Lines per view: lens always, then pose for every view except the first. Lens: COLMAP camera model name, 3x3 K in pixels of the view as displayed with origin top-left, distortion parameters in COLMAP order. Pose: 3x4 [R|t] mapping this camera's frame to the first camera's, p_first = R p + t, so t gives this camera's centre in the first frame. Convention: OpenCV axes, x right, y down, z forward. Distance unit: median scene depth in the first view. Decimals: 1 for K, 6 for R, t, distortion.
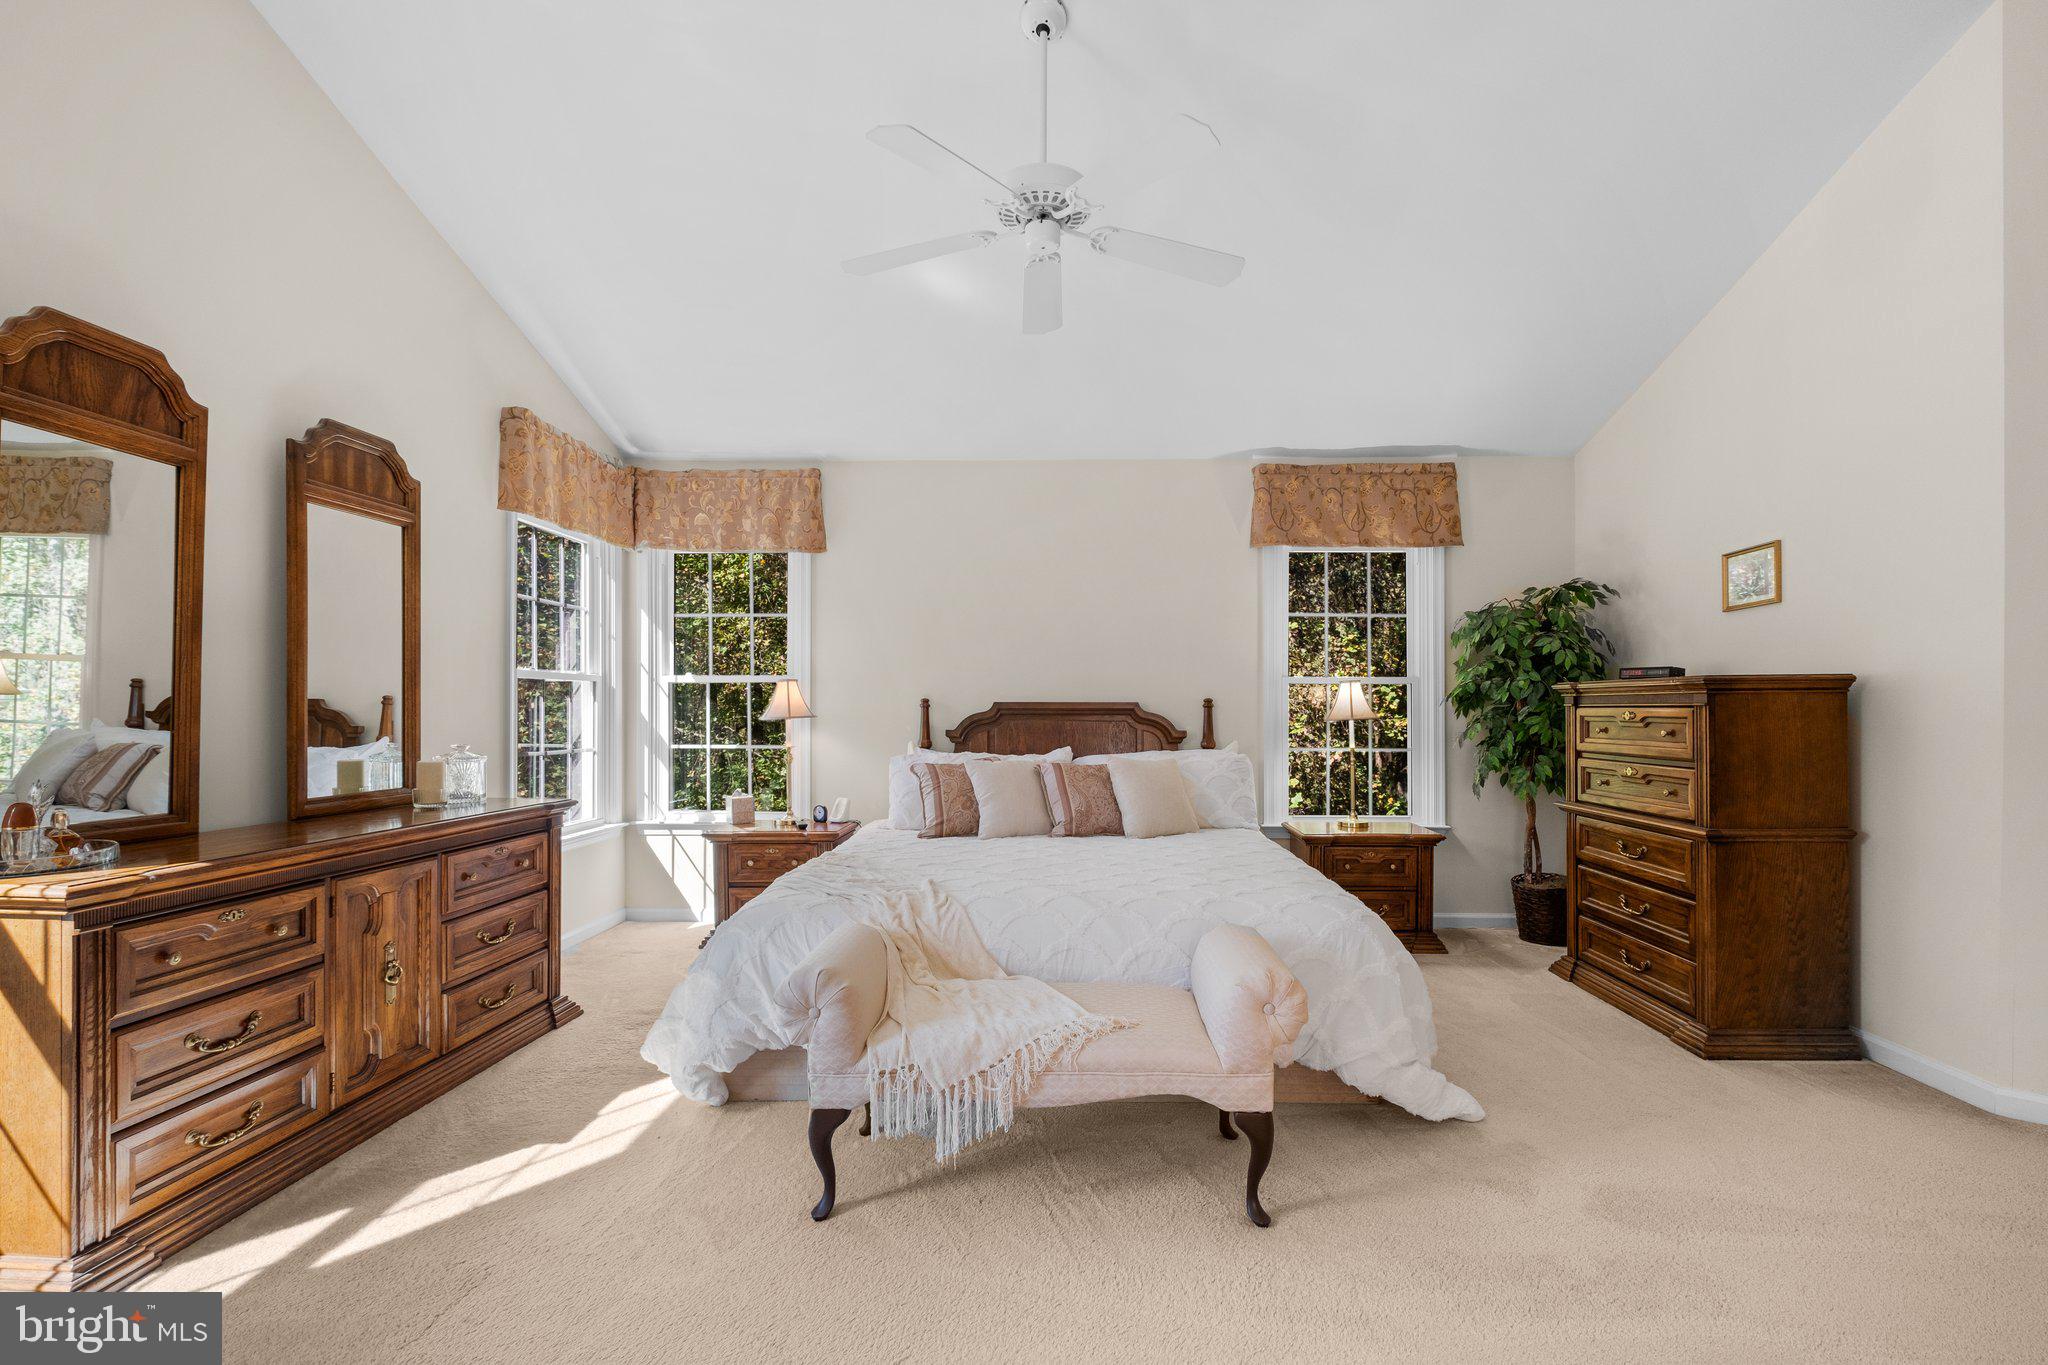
lens RADIAL K [[884.6, 0, 1046.8], [0, 884.6, 684.4], [0, 0, 1]] dist [0.000622, -0.005578]
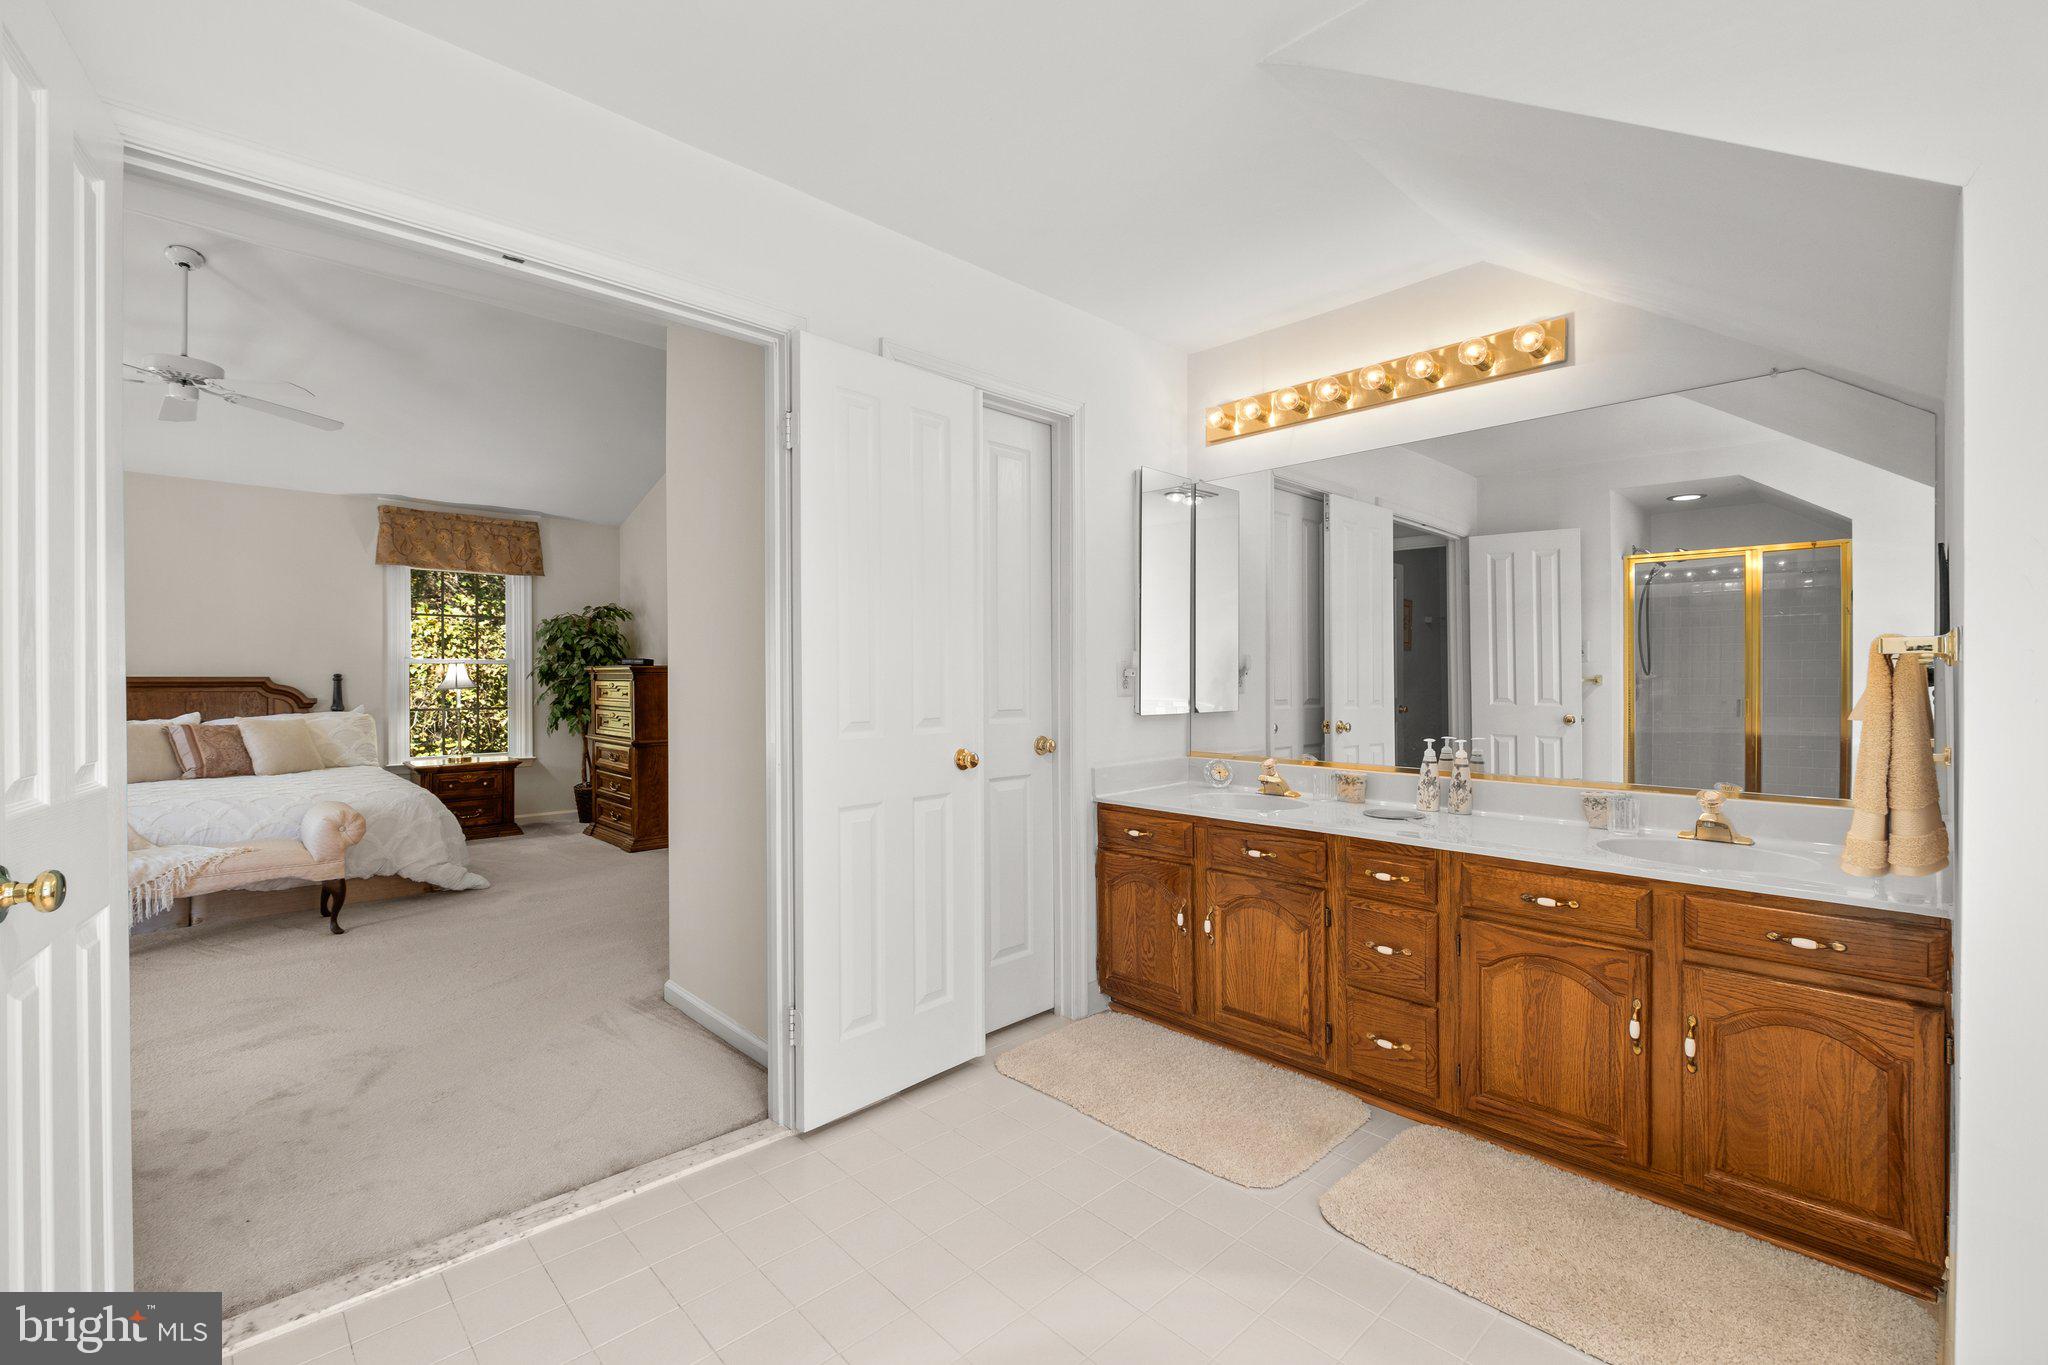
lens RADIAL K [[884.6, 0, 1046.8], [0, 884.6, 684.4], [0, 0, 1]] dist [0.000622, -0.005578]
pose [[0.688214, -0.007238, 0.725472, -0.056301], [-0.021315, 0.999317, 0.030192, -0.036092], [-0.725194, -0.036242, 0.687590, -0.803522]]
